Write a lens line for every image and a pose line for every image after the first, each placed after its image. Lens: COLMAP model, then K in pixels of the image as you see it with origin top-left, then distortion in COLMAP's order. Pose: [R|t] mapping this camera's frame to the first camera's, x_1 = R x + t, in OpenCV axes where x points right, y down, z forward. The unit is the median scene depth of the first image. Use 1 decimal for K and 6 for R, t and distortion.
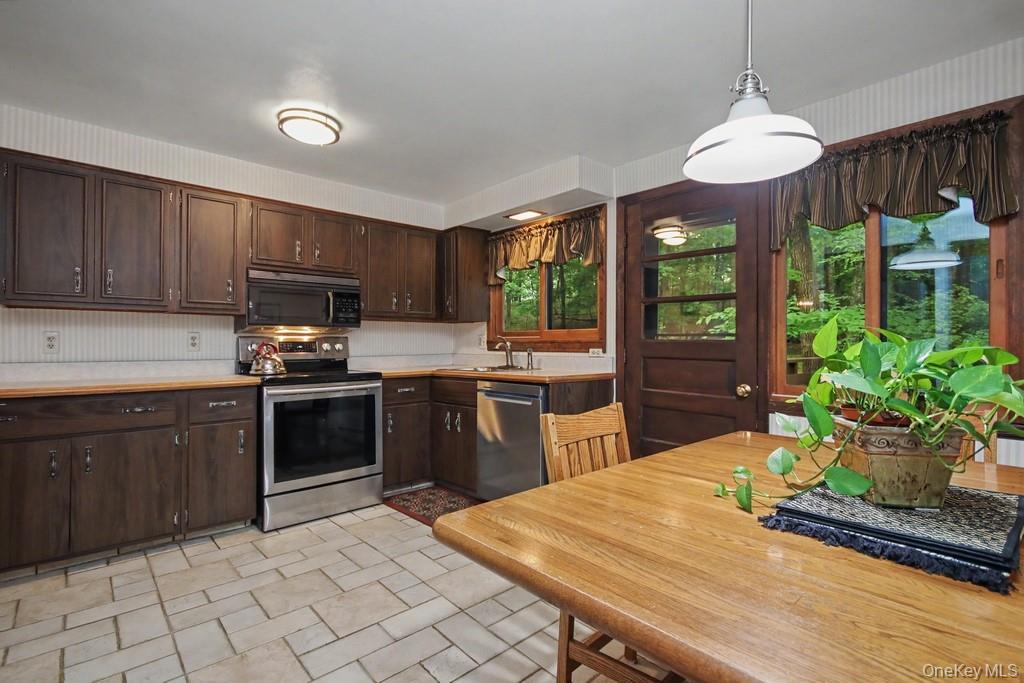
lens RADIAL K [[486.2, 0, 529.1], [0, 486.2, 339.0], [0, 0, 1]] dist [0.005173, -0.002500]
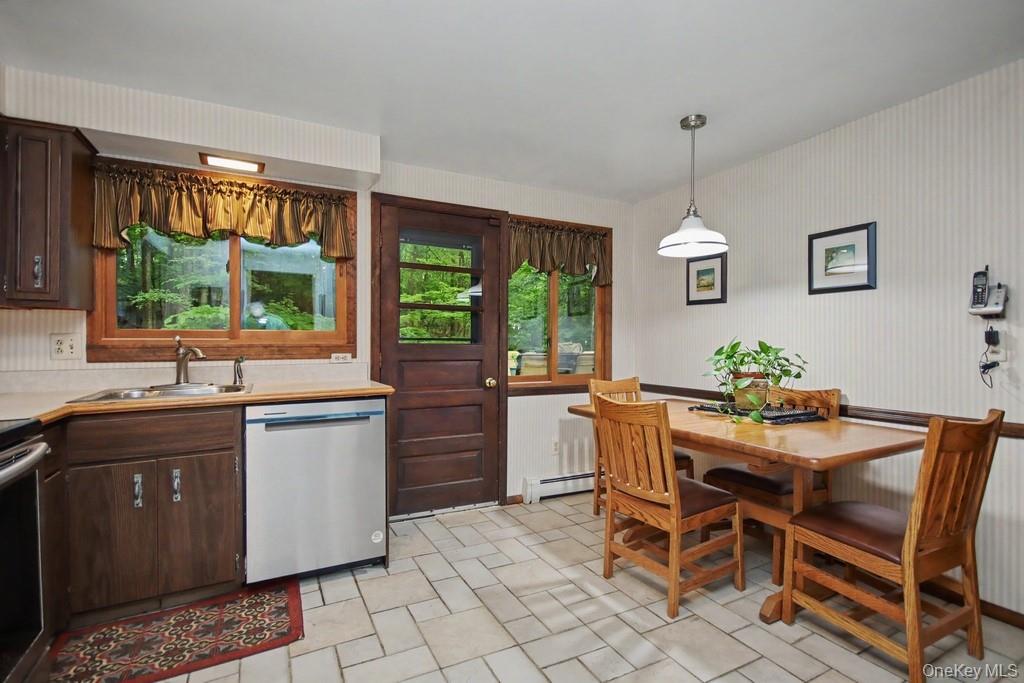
lens RADIAL K [[486.2, 0, 515.4], [0, 486.2, 330.4], [0, 0, 1]] dist [0.005173, -0.002500]
pose [[0.261028, 0.021544, 0.965091, -0.617828], [-0.006115, 0.999768, -0.020664, -0.005640], [-0.965312, -0.000507, 0.261099, 0.463736]]
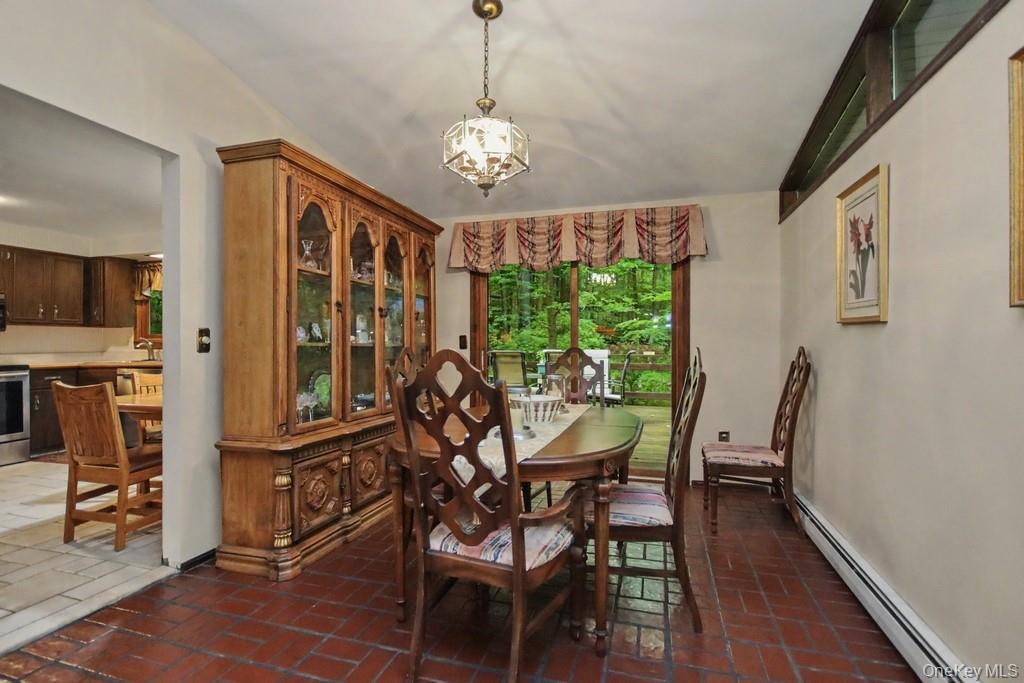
lens RADIAL K [[486.2, 0, 519.4], [0, 486.2, 339.5], [0, 0, 1]] dist [0.005173, -0.002500]
pose [[0.868211, 0.001569, 0.496192, 0.212620], [-0.002466, 0.999996, 0.001152, -0.007258], [-0.496188, -0.002224, 0.868212, -0.868281]]
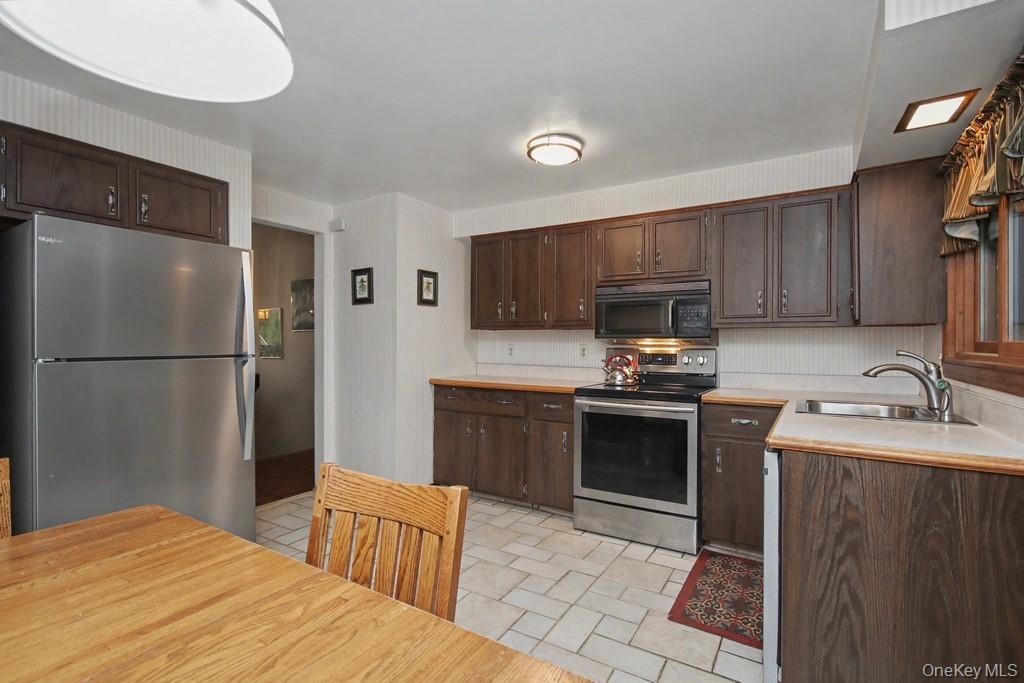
lens RADIAL K [[486.2, 0, 504.7], [0, 486.2, 343.4], [0, 0, 1]] dist [0.005173, -0.002500]
pose [[0.245385, 0.003766, -0.969418, 0.407121], [0.003558, 0.999982, 0.004785, -0.022090], [0.969419, -0.004624, 0.245367, 0.491344]]
